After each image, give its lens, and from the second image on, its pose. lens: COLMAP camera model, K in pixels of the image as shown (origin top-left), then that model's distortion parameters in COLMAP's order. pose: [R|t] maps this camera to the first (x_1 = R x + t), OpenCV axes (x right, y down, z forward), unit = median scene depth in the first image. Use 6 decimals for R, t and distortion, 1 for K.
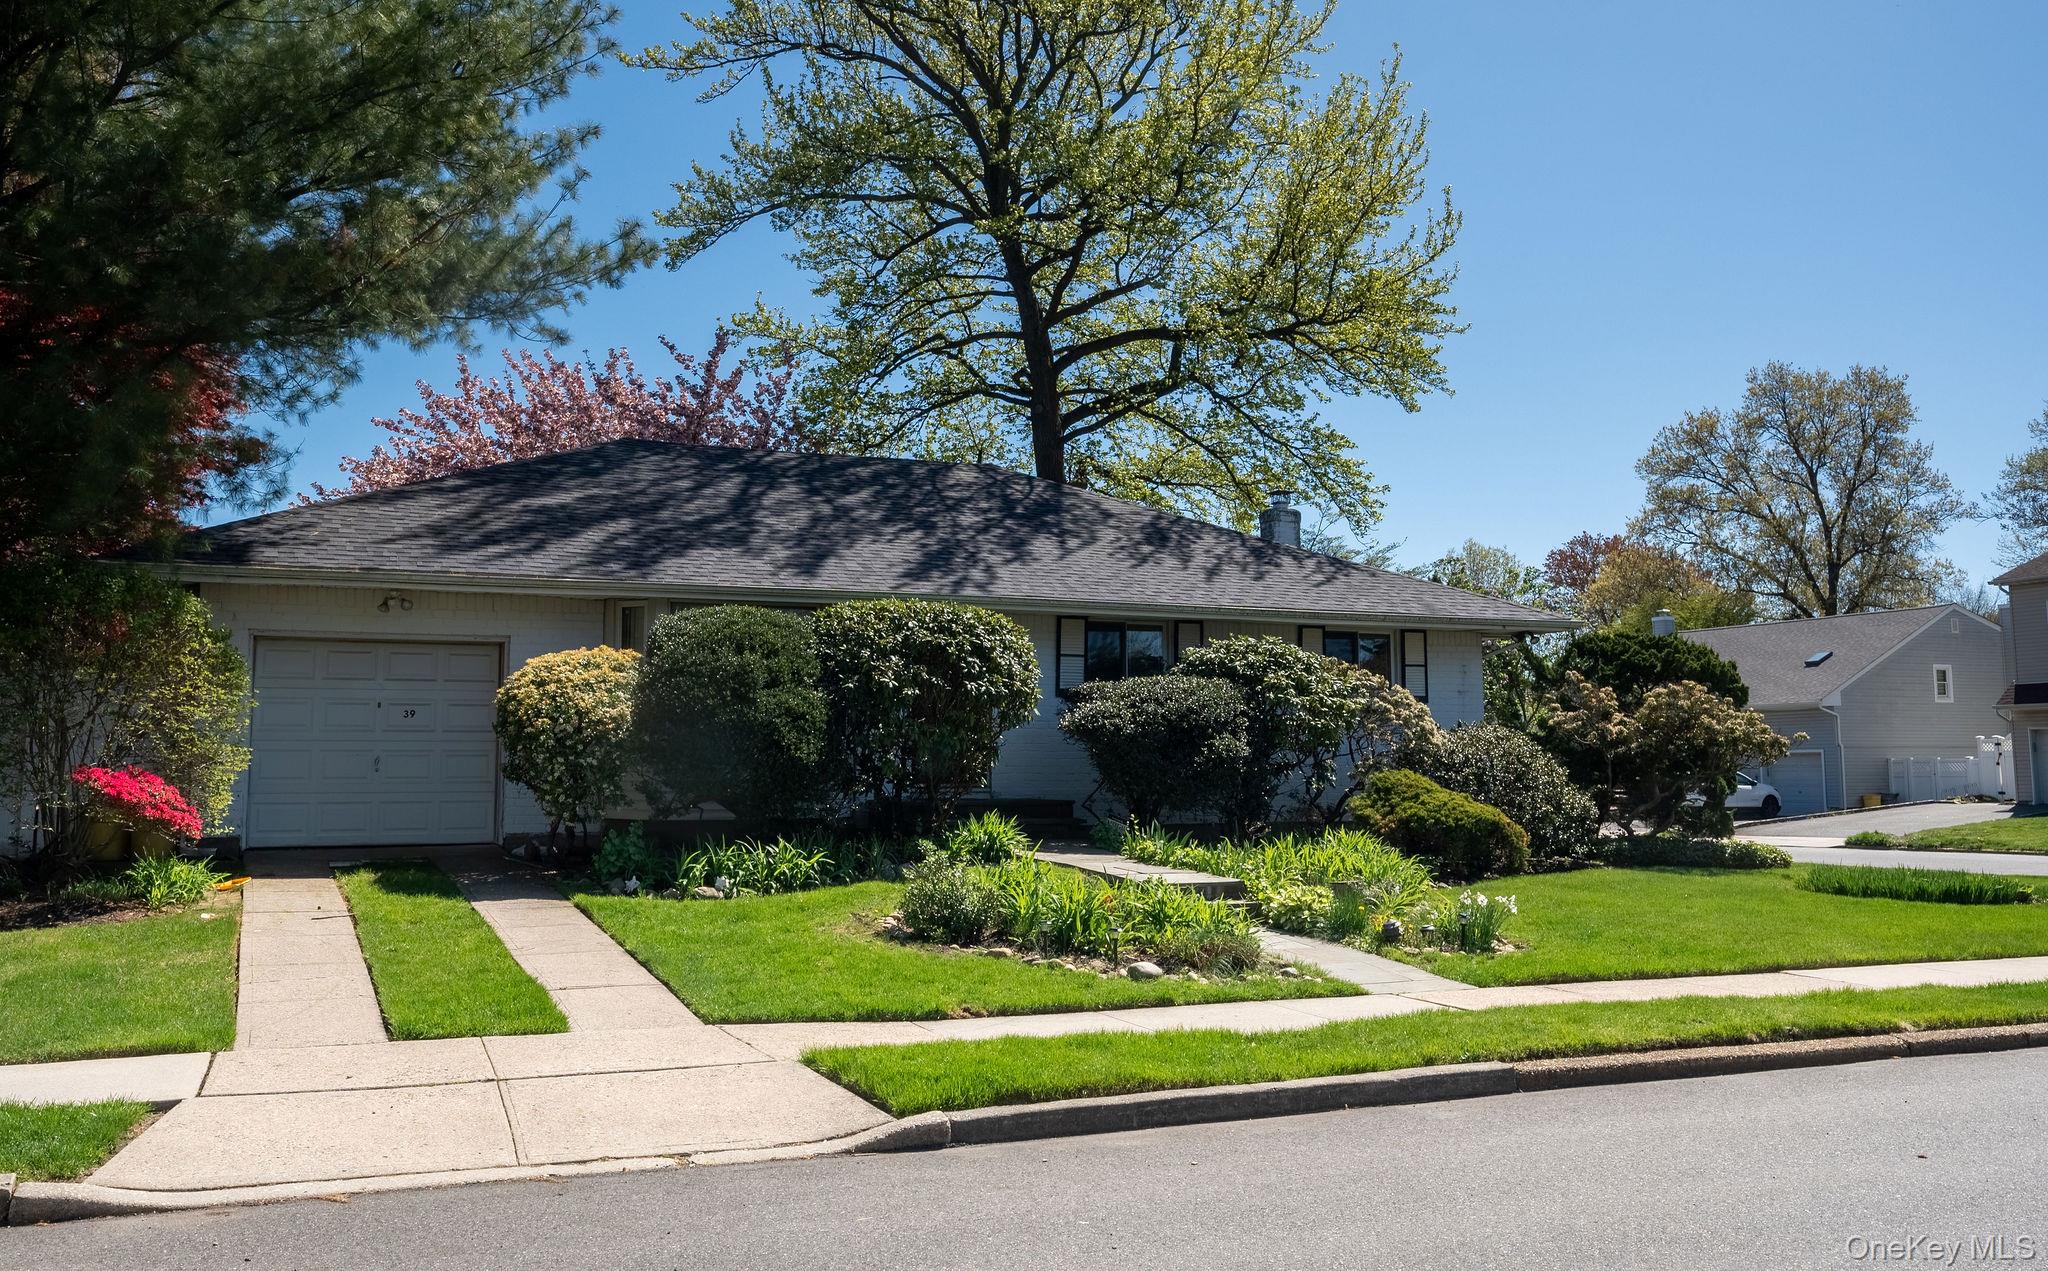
lens RADIAL K [[1714.7, 0, 1026.6], [0, 1714.7, 577.5], [0, 0, 1]] dist [-0.002933, -0.006418]
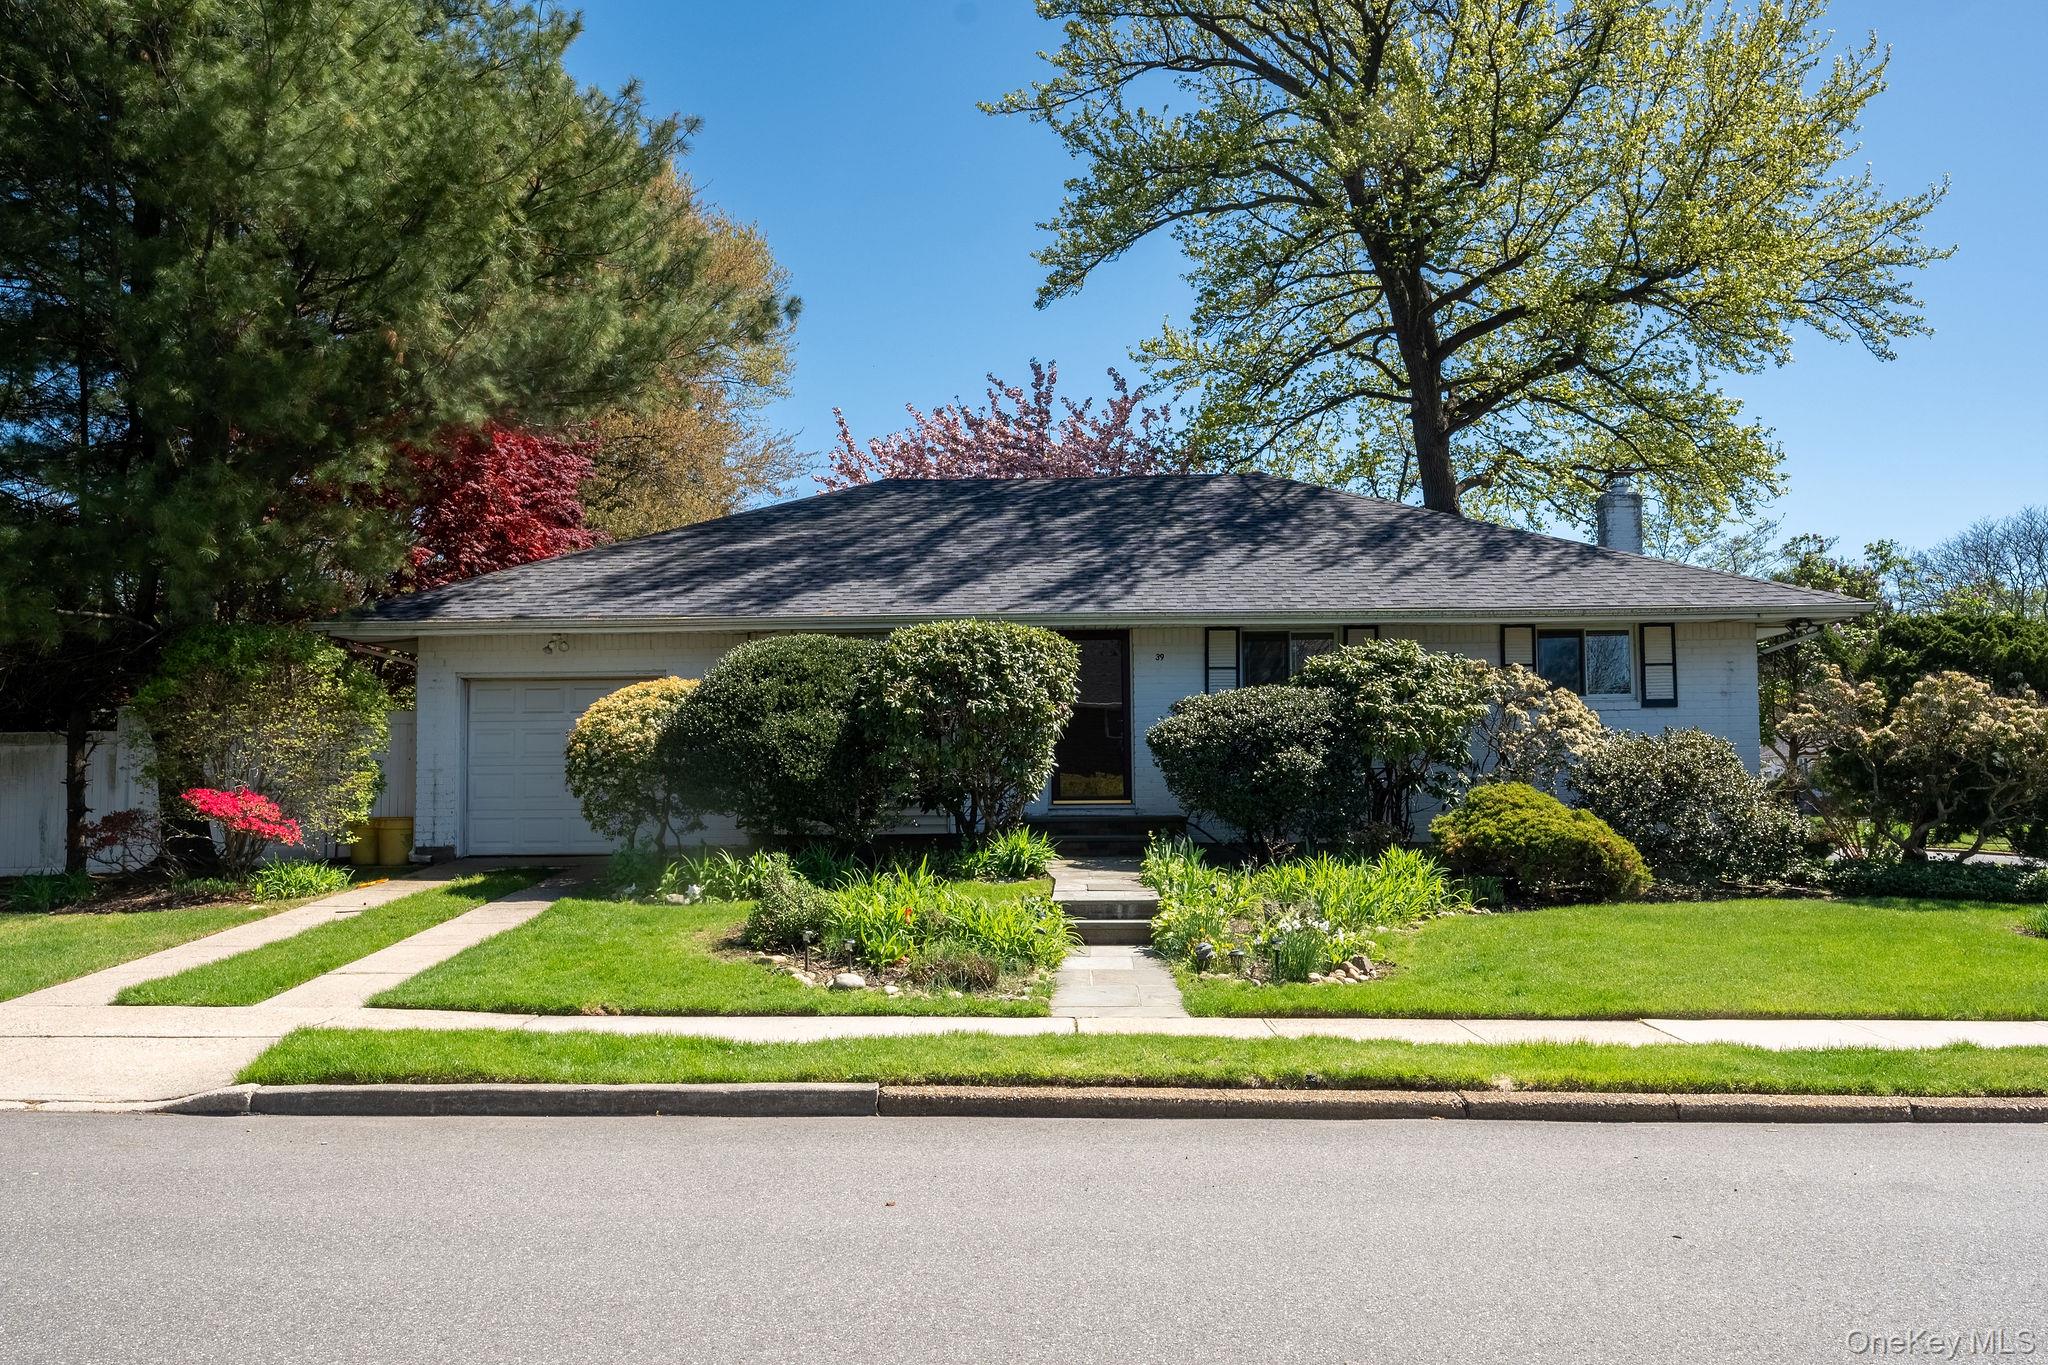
lens RADIAL K [[1715.5, 0, 1024.0], [0, 1715.5, 682.5], [0, 0, 1]] dist [-0.008528, -0.002347]
pose [[0.899975, -0.033090, -0.434685, 0.421086], [0.054194, 0.997872, 0.036243, 0.015107], [0.432561, -0.056175, 0.899853, 0.099812]]
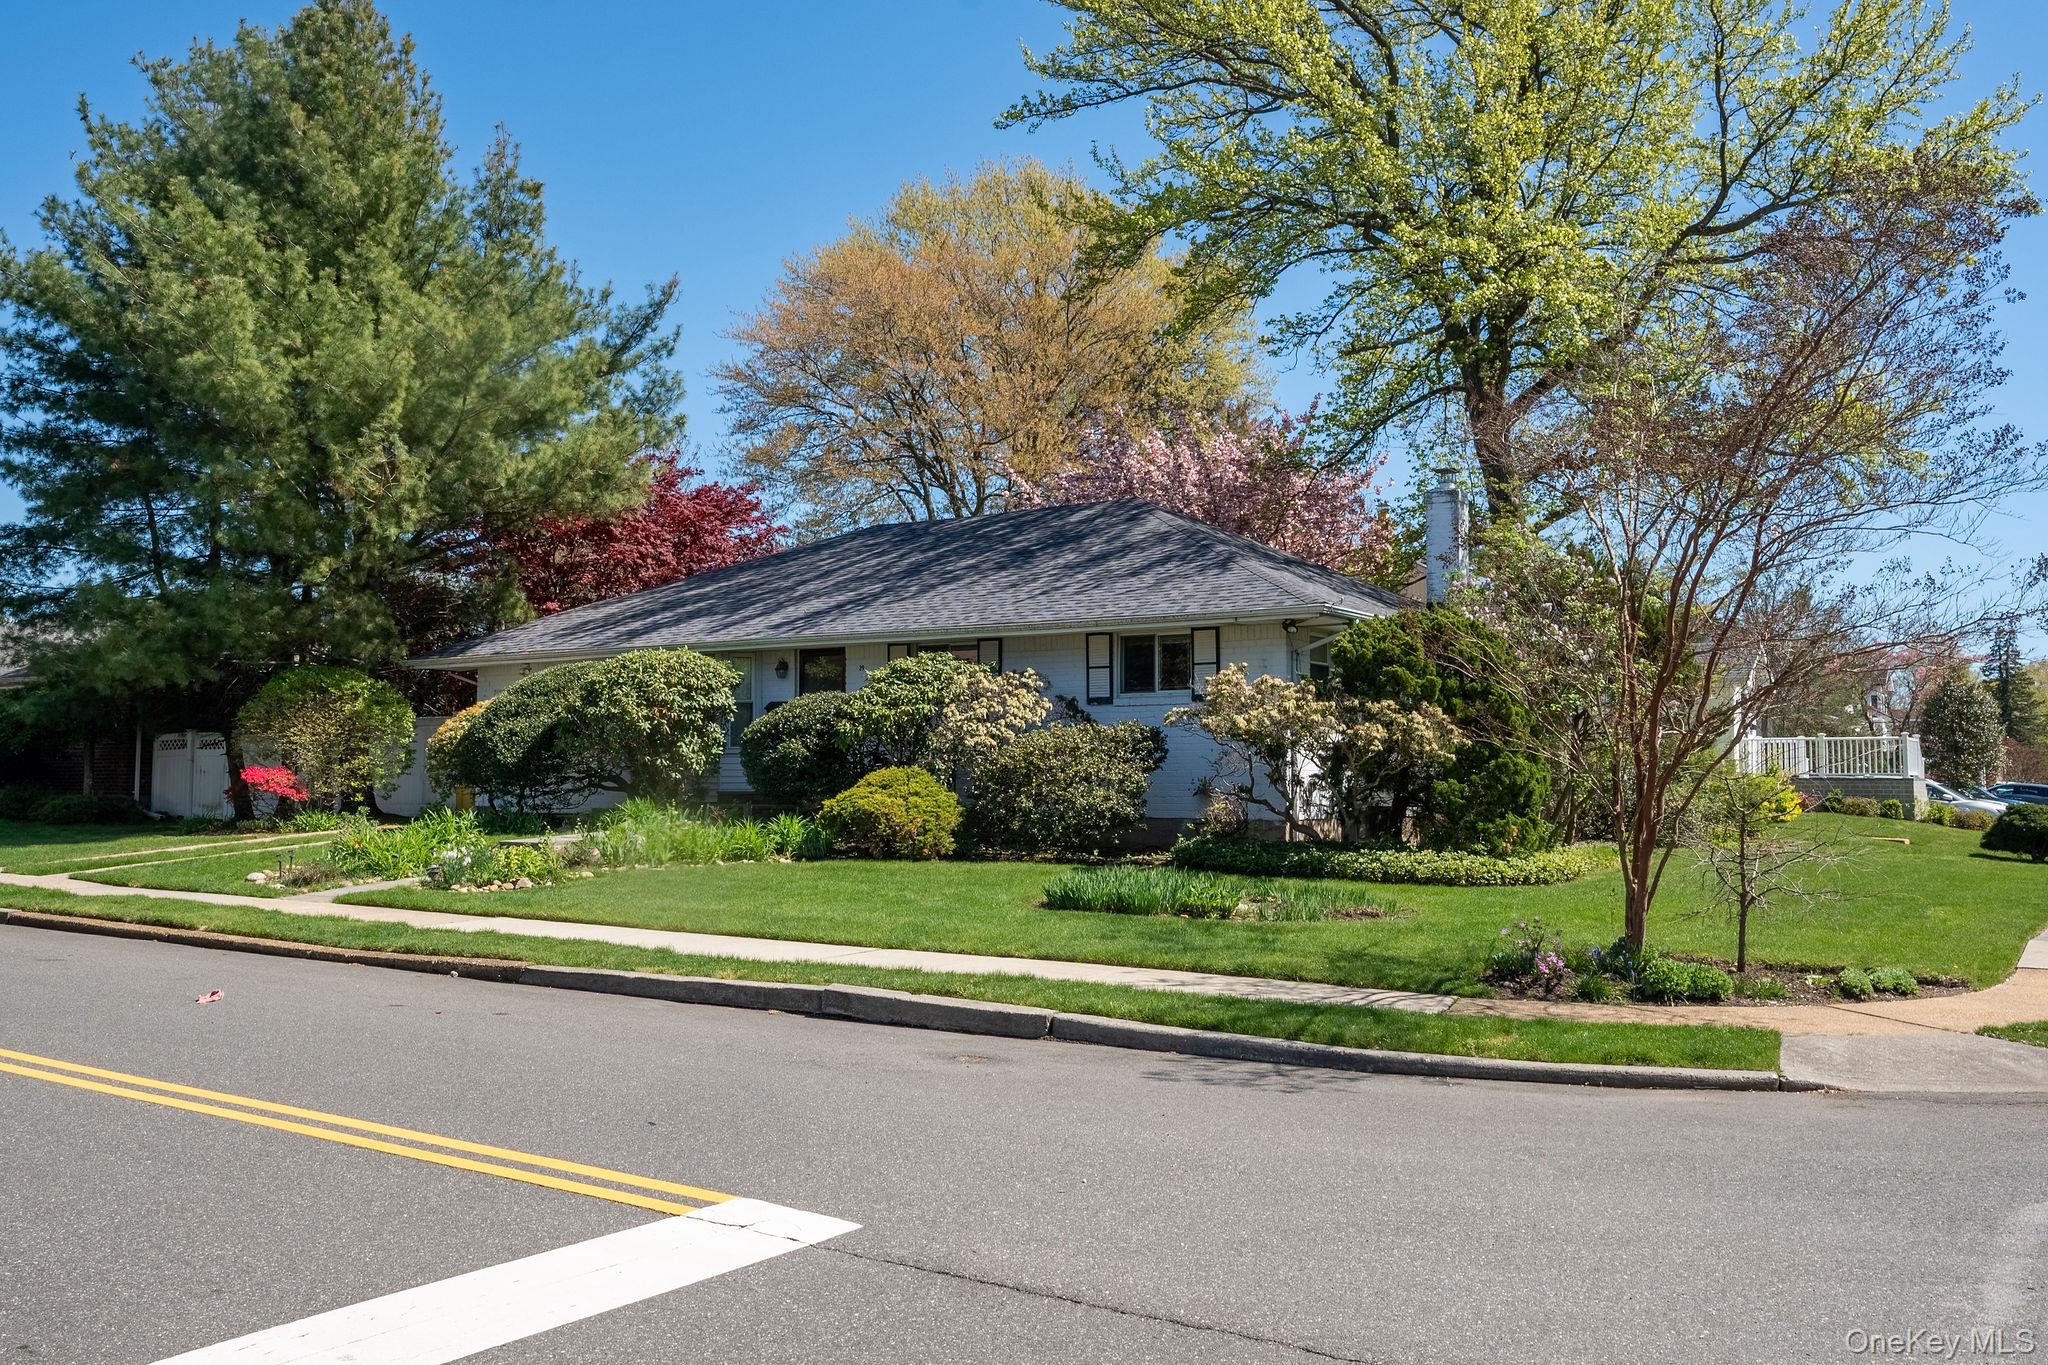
lens RADIAL K [[1745.2, 0, 1024.0], [0, 1745.2, 682.5], [0, 0, 1]] dist [-0.010461, -0.002746]
pose [[0.527746, -0.041595, -0.848383, 1.411315], [0.093668, 0.995559, 0.009456, 0.057583], [0.844222, -0.084456, 0.529298, 0.500757]]
